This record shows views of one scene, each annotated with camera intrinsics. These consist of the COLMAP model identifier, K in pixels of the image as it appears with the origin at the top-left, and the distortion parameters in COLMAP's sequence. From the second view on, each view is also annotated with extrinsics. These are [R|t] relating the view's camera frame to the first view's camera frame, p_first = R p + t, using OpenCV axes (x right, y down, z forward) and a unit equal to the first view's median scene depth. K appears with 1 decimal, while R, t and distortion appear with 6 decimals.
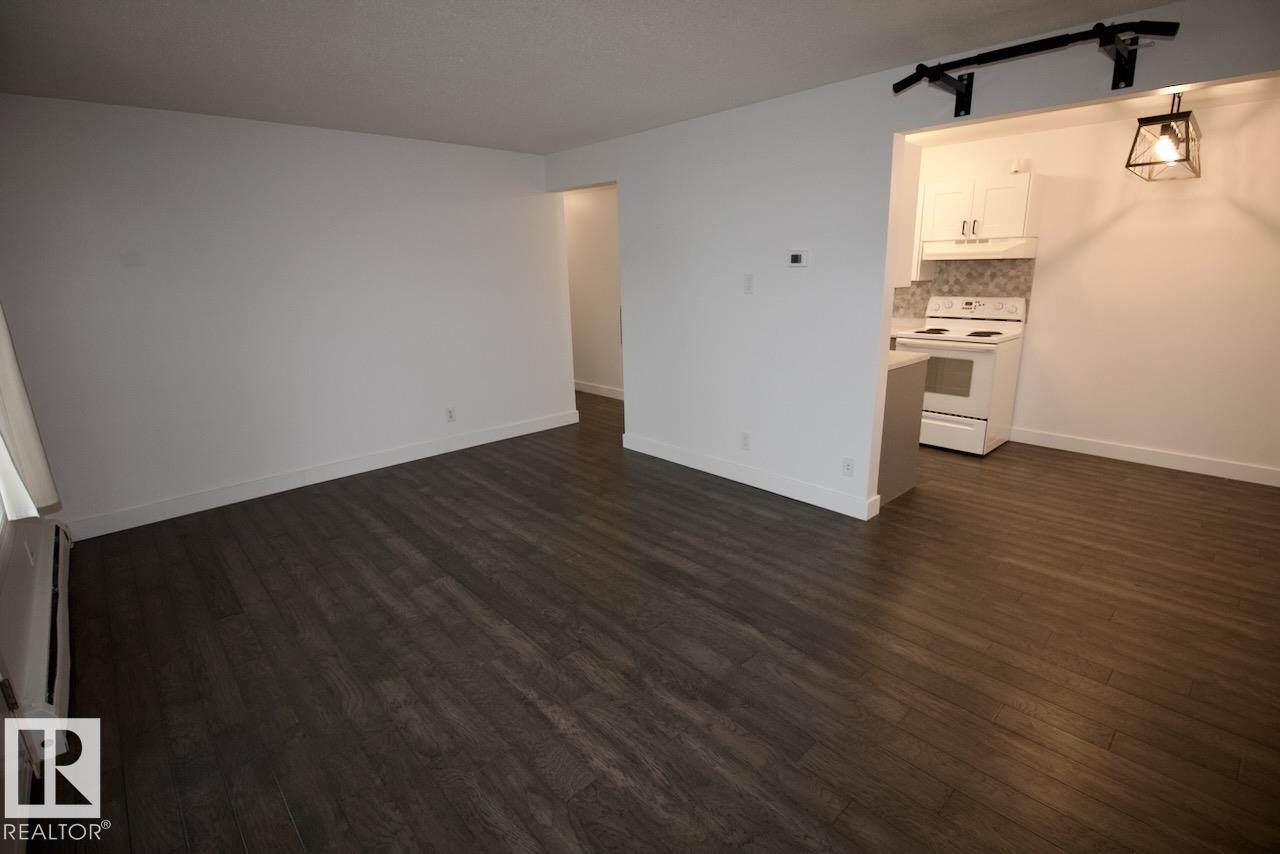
lens RADIAL K [[591.2, 0, 649.1], [0, 591.2, 425.2], [0, 0, 1]] dist [-0.001542, -0.010747]
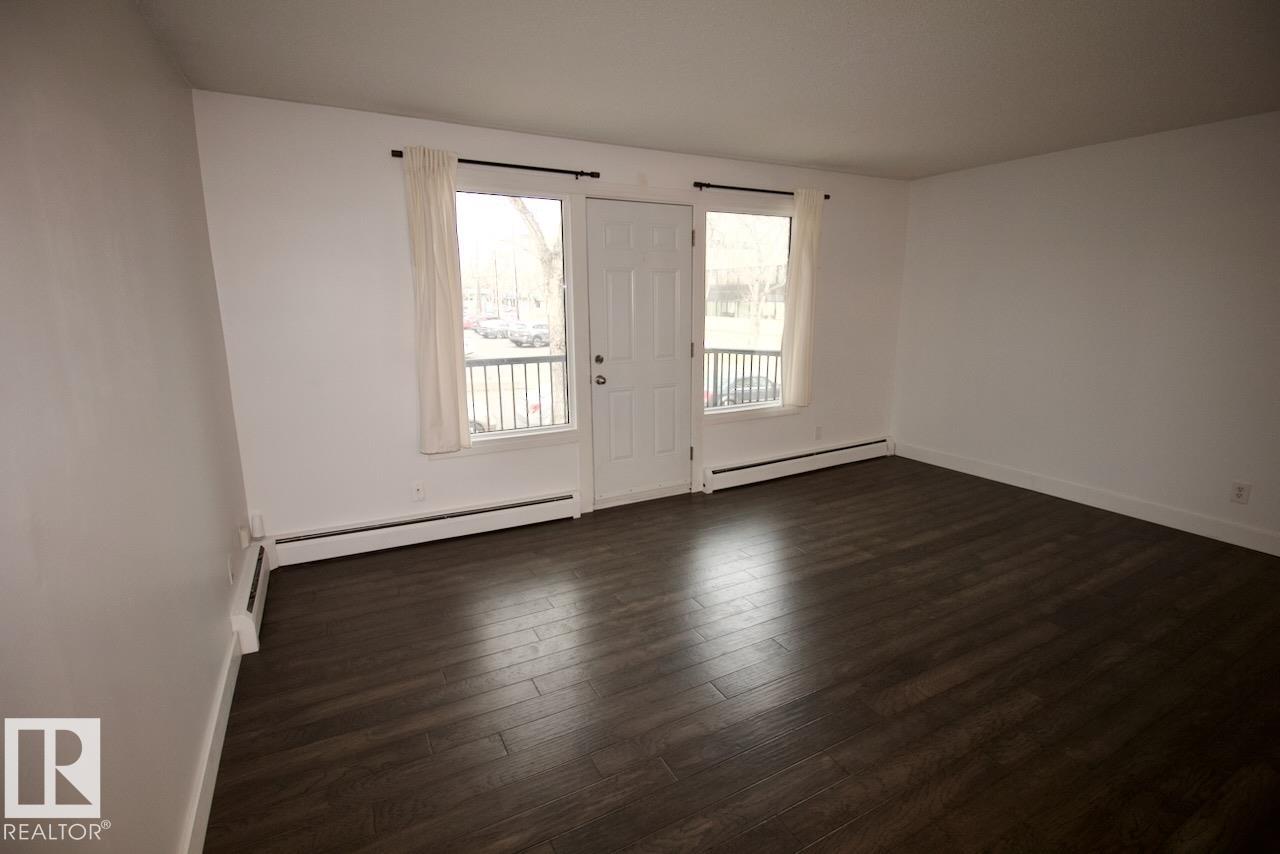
lens RADIAL K [[591.7, 0, 641.3], [0, 591.7, 428.5], [0, 0, 1]] dist [-0.001199, -0.010560]
pose [[-0.266152, 0.227653, -0.936663, 0.485864], [-0.238047, 0.926092, 0.292725, -0.121838], [0.934075, 0.300879, -0.192289, 0.453718]]
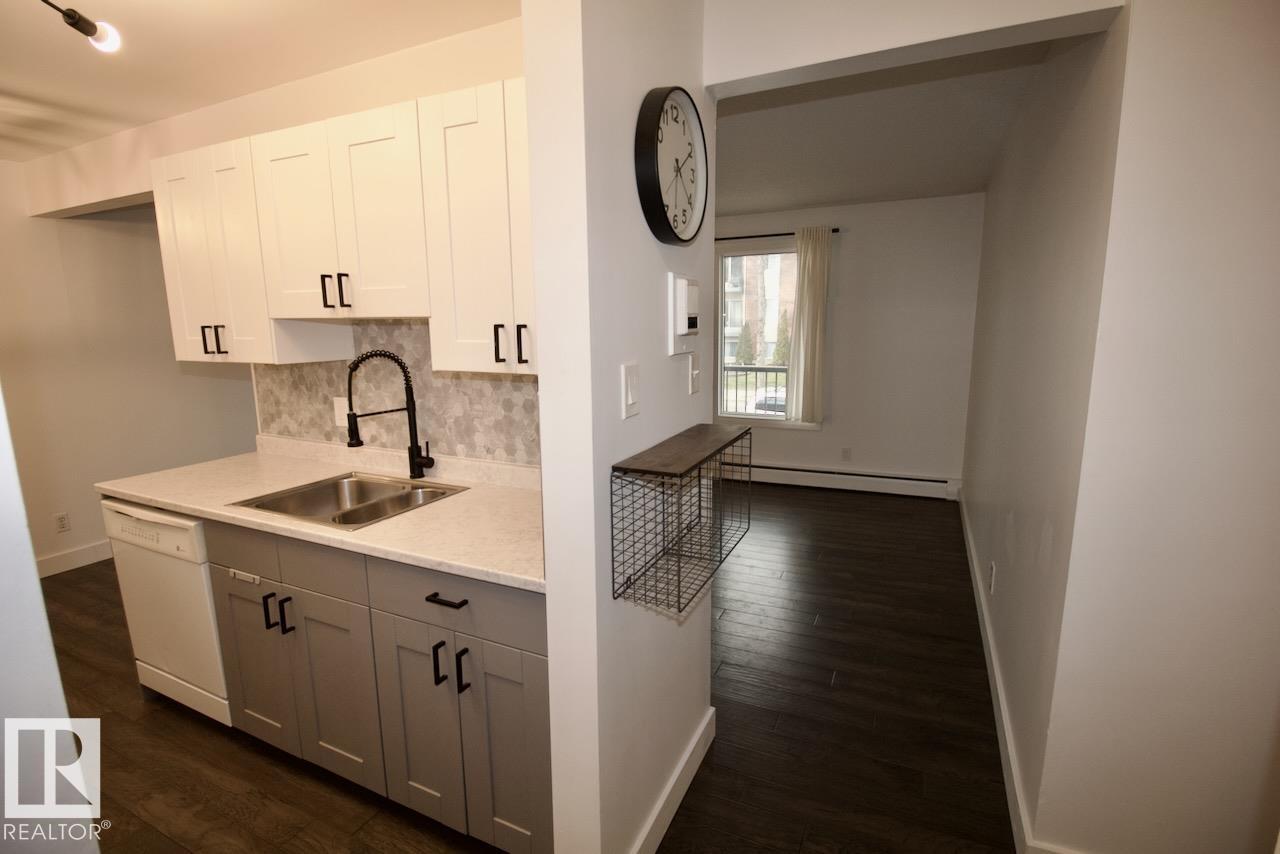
lens RADIAL K [[591.7, 0, 641.3], [0, 591.7, 428.5], [0, 0, 1]] dist [-0.001199, -0.010560]
pose [[-0.930069, 0.095295, -0.354811, 0.145126], [-0.067438, 0.905079, 0.419863, -0.358171], [0.361142, 0.414429, -0.835359, 1.326142]]
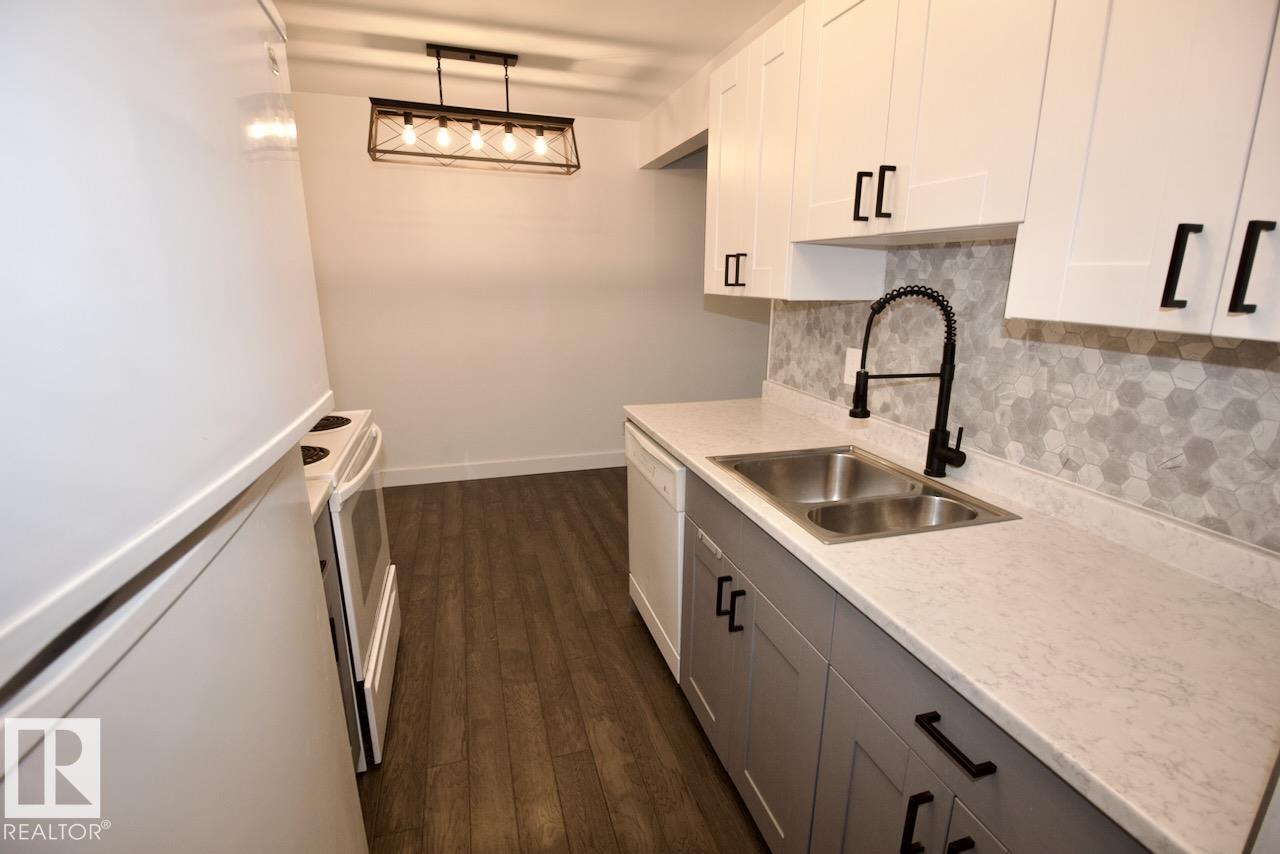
lens RADIAL K [[591.2, 0, 649.1], [0, 591.2, 425.2], [0, 0, 1]] dist [-0.001542, -0.010747]
pose [[-0.900642, -0.091811, 0.424753, 0.153778], [0.124429, 0.882020, 0.454487, -0.305146], [-0.416367, 0.462182, -0.782960, 1.192642]]
